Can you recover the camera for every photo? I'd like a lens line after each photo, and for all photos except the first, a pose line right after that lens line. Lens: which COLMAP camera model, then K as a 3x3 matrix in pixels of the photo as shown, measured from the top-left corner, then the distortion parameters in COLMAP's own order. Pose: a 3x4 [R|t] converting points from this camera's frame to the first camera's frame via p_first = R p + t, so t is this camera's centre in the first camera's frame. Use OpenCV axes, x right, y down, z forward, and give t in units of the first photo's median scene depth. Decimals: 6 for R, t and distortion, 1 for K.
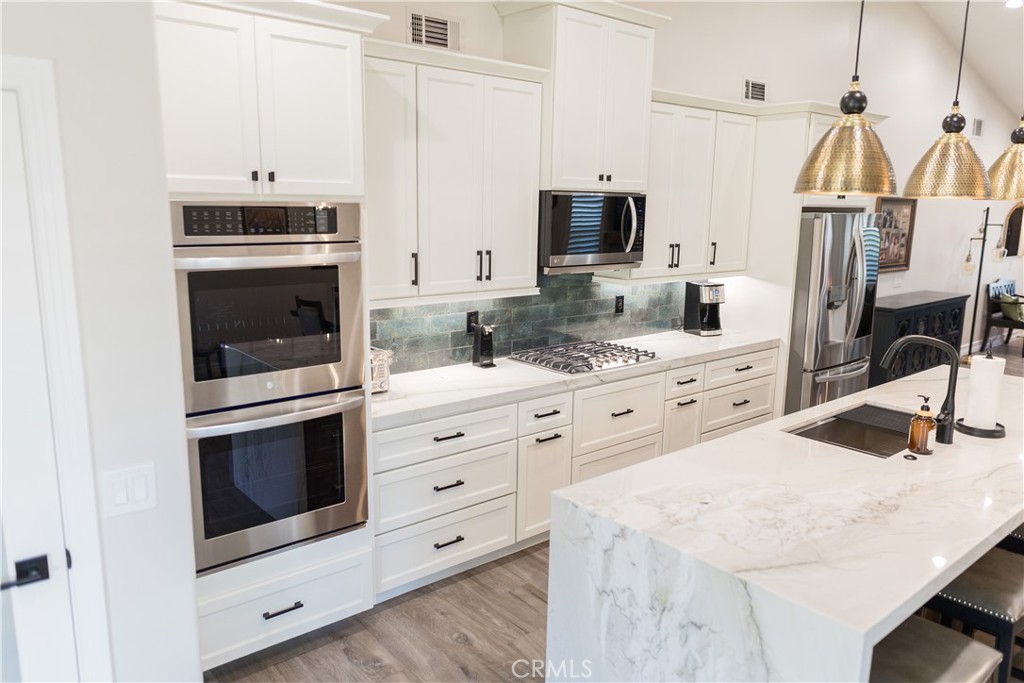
lens RADIAL K [[737.9, 0, 512.9], [0, 737.9, 339.1], [0, 0, 1]] dist [-0.009525, -0.000369]
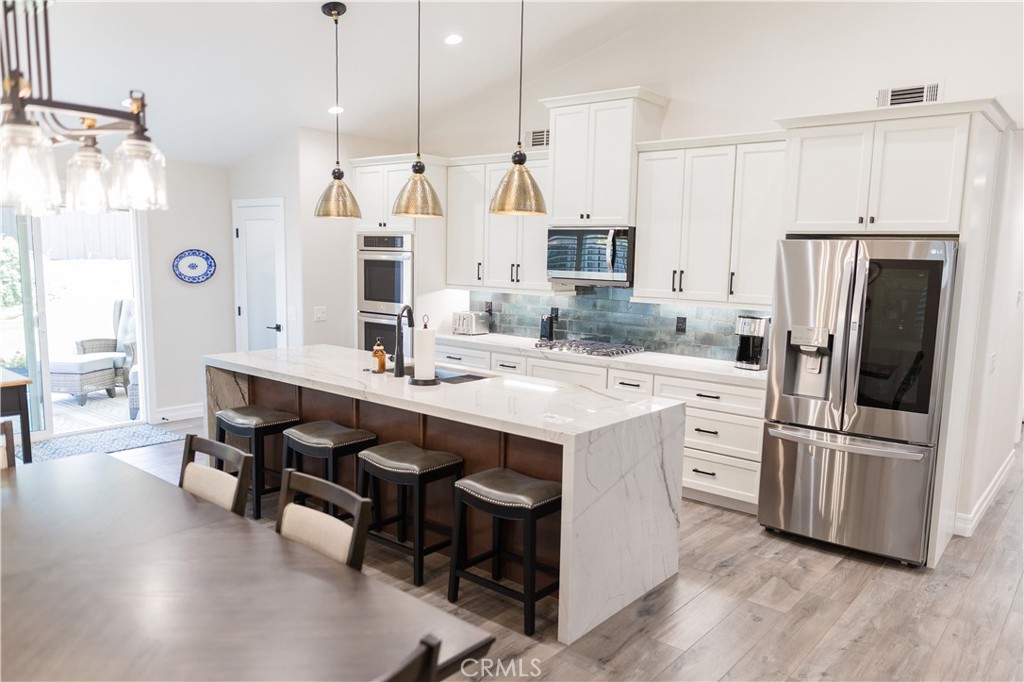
lens RADIAL K [[721.7, 0, 520.9], [0, 721.7, 342.8], [0, 0, 1]] dist [0.000636, -0.000496]
pose [[0.176644, 0.108631, -0.978262, 2.119284], [-0.201458, 0.976840, 0.072096, -0.088695], [0.963437, 0.184343, 0.194438, 0.972938]]
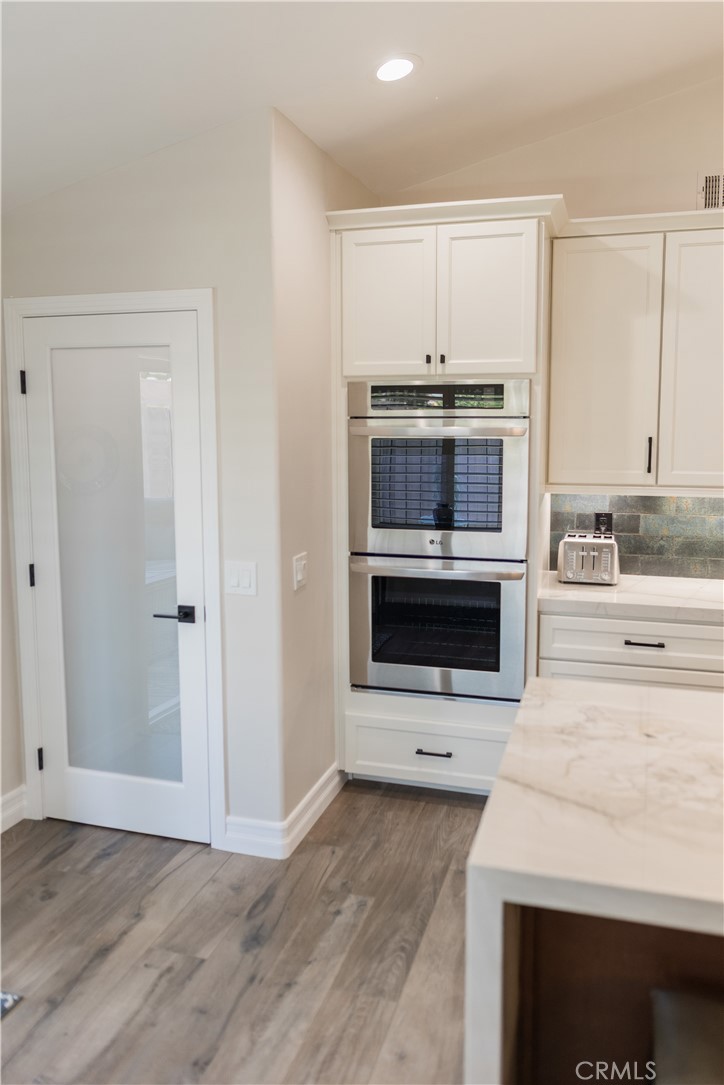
lens RADIAL K [[781.8, 0, 361.6], [0, 781.8, 498.6], [0, 0, 1]] dist [-0.009525, -0.000369]
pose [[0.554434, 0.065984, -0.829607, 0.584315], [-0.143192, 0.989549, -0.016991, 0.031421], [0.819816, 0.128213, 0.558089, 0.227311]]
